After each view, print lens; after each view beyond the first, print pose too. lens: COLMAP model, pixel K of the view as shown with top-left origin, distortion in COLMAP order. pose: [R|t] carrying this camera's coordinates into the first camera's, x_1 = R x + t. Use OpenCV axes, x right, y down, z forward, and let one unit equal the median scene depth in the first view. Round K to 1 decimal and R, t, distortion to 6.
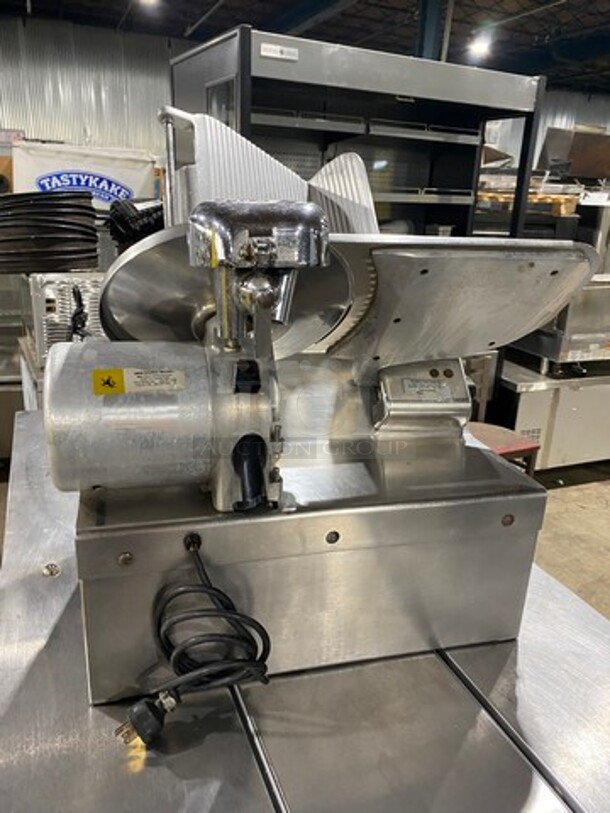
lens RADIAL K [[620.7, 0, 305.0], [0, 620.7, 406.5], [0, 0, 1]] dist [0.255715, 0.000222]
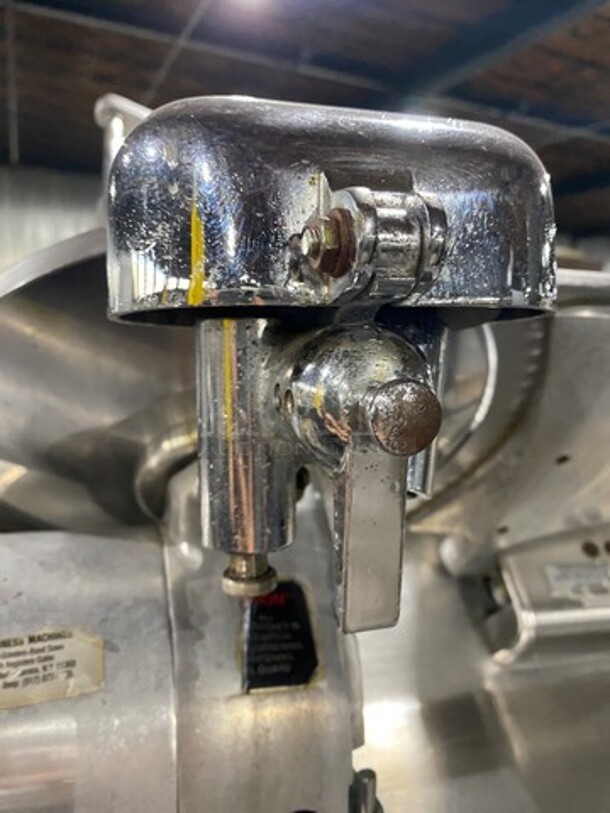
lens RADIAL K [[632.3, 0, 305.0], [0, 632.3, 406.5], [0, 0, 1]] dist [0.039191, -0.001081]
pose [[0.998793, -0.018384, 0.045556, -0.091132], [0.026832, 0.980946, -0.192420, -0.103782], [-0.041150, 0.193410, 0.980255, 0.607148]]
